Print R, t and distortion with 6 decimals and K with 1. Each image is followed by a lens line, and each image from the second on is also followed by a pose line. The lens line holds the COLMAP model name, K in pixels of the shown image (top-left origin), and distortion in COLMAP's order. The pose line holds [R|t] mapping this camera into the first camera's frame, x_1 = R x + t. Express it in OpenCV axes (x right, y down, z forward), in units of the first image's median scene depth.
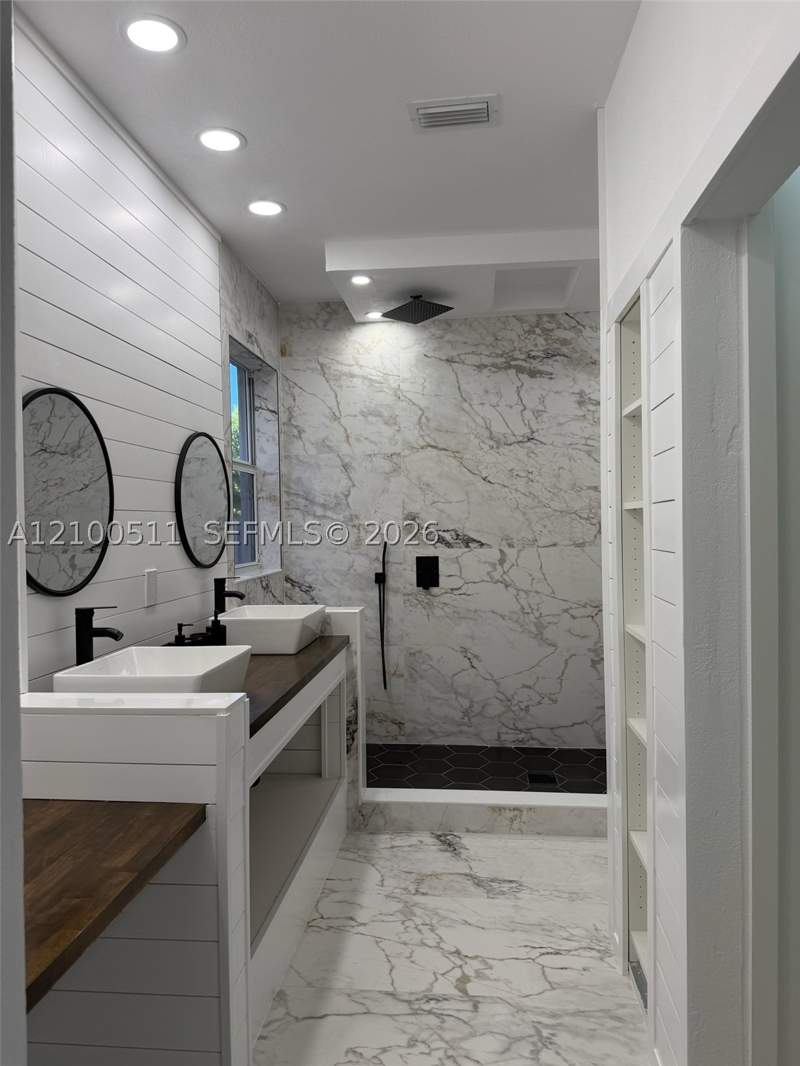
lens RADIAL K [[761.0, 0, 397.6], [0, 761.0, 536.1], [0, 0, 1]] dist [0.043084, -0.057459]
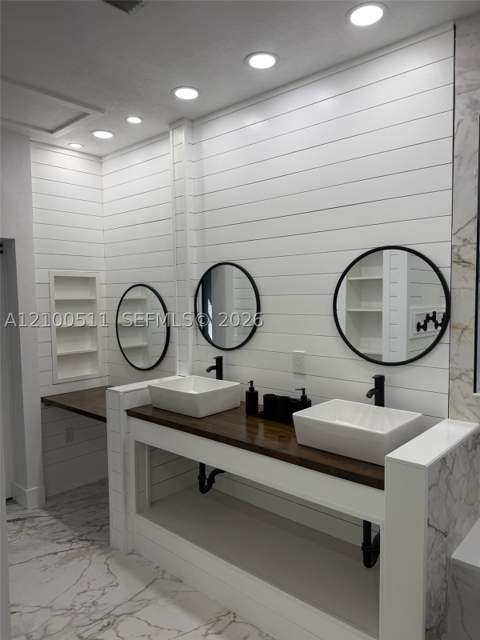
lens RADIAL K [[456.9, 0, 237.8], [0, 456.9, 321.1], [0, 0, 1]] dist [0.043084, -0.057459]
pose [[-0.597247, 0.055806, -0.800114, 0.361181], [-0.000986, 0.997525, 0.070311, -0.057969], [0.802057, 0.042782, -0.595714, 1.033188]]
